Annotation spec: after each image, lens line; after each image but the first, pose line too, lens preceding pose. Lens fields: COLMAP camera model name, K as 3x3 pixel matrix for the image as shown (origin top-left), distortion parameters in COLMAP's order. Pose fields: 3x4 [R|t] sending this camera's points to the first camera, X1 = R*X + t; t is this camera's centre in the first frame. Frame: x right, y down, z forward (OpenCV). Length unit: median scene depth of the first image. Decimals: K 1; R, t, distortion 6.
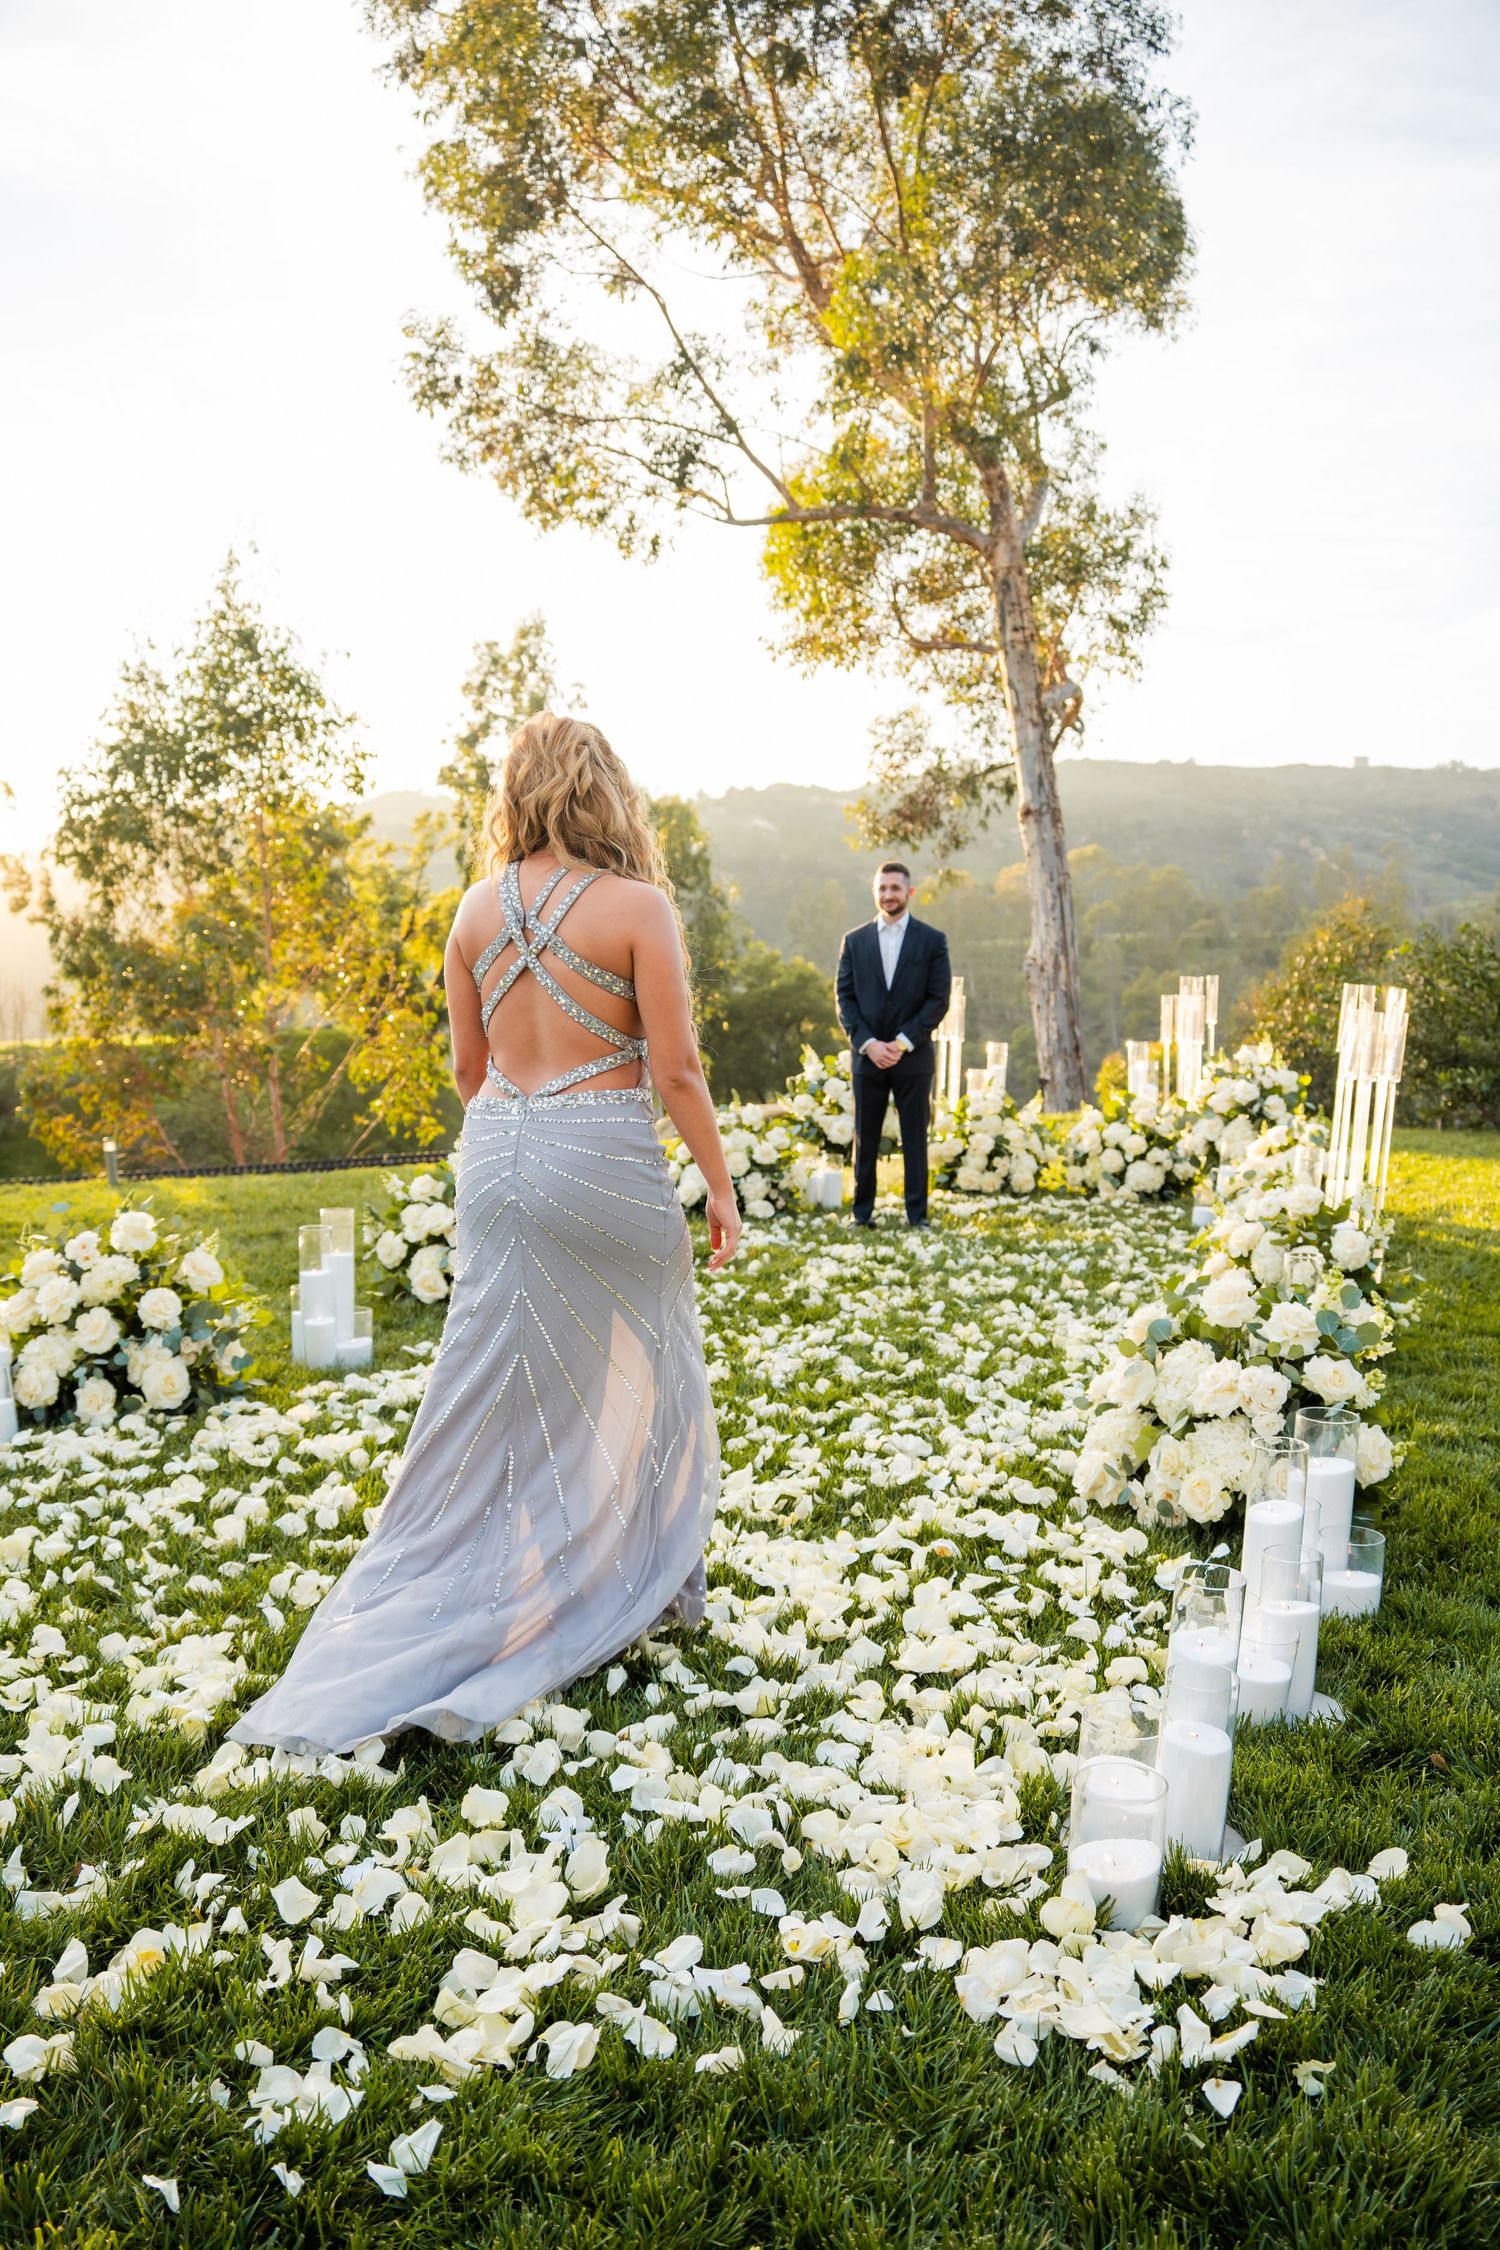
lens RADIAL K [[1815.4, 0, 751.8], [0, 1815.4, 1151.2], [0, 0, 1]] dist [-0.148399, 0.011952]
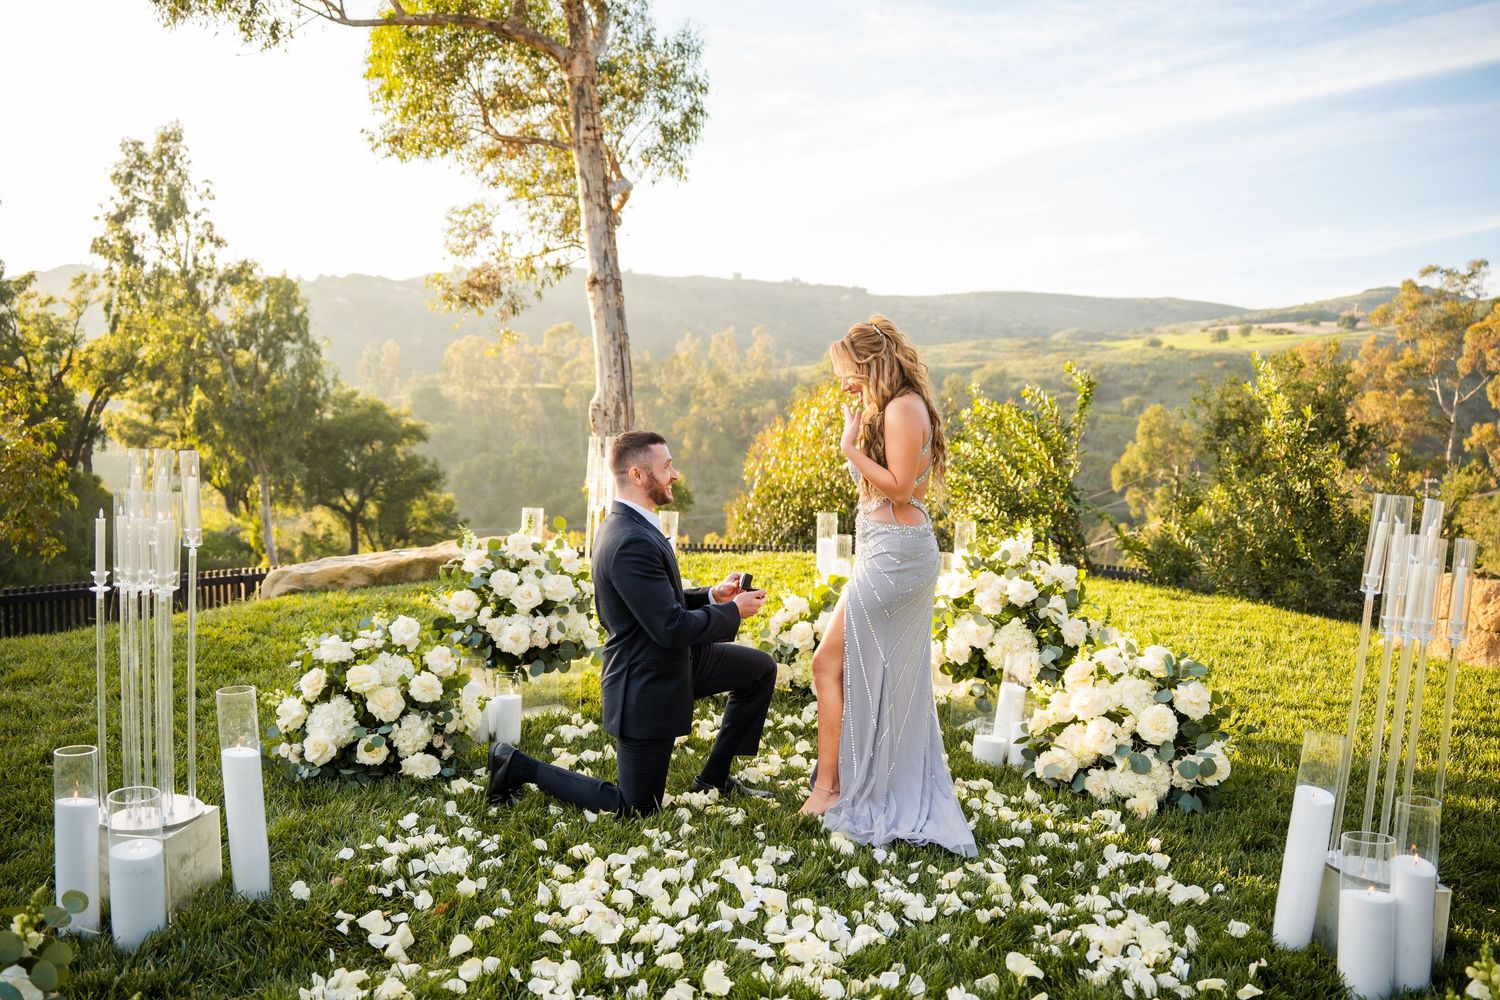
lens RADIAL K [[1195.3, 0, 750.0], [0, 1195.3, 500.0], [0, 0, 1]] dist [-0.178806, 0.119382]
pose [[0.941517, 0.003224, 0.336950, -0.012800], [0.003444, 0.999810, -0.019190, -0.028039], [-0.336948, 0.019228, 0.941327, 0.224910]]
